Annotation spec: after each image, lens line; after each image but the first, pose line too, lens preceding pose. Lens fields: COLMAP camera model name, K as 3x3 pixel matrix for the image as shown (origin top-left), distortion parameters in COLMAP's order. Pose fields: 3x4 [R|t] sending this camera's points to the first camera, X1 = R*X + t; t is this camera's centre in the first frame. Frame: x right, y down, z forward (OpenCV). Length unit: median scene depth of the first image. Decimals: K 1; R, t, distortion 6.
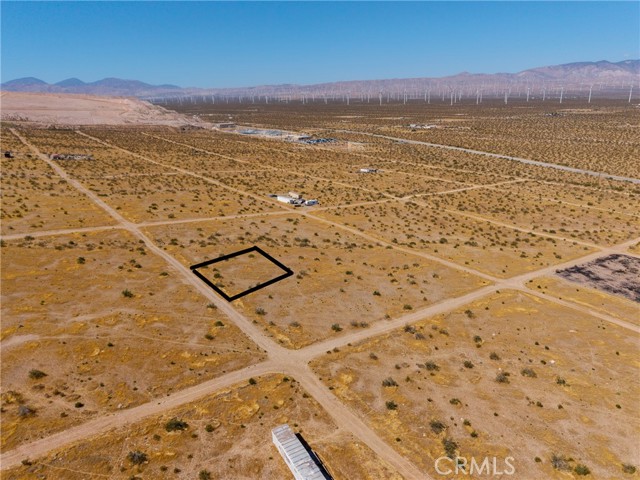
lens RADIAL K [[445.7, 0, 320.0], [0, 445.7, 240.0], [0, 0, 1]] dist [0.028311, -0.025816]
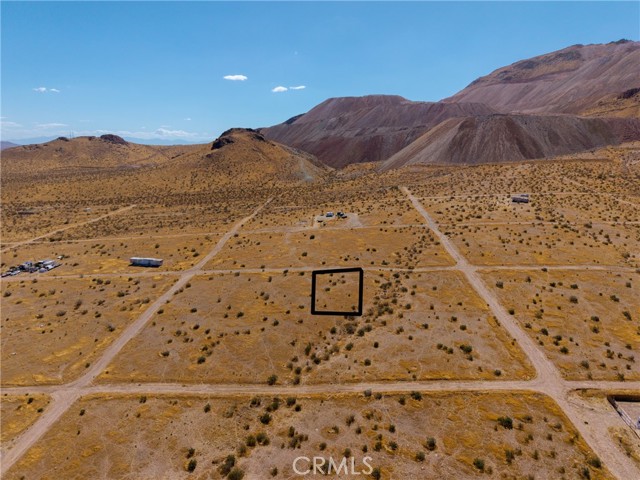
lens RADIAL K [[439.2, 0, 320.0], [0, 439.2, 240.0], [0, 0, 1]] dist [0.027323, -0.024957]
pose [[-0.638400, 0.167009, -0.751368, 0.666129], [-0.236375, 0.886467, 0.397874, -0.512101], [0.732511, 0.431607, -0.526444, 1.567377]]
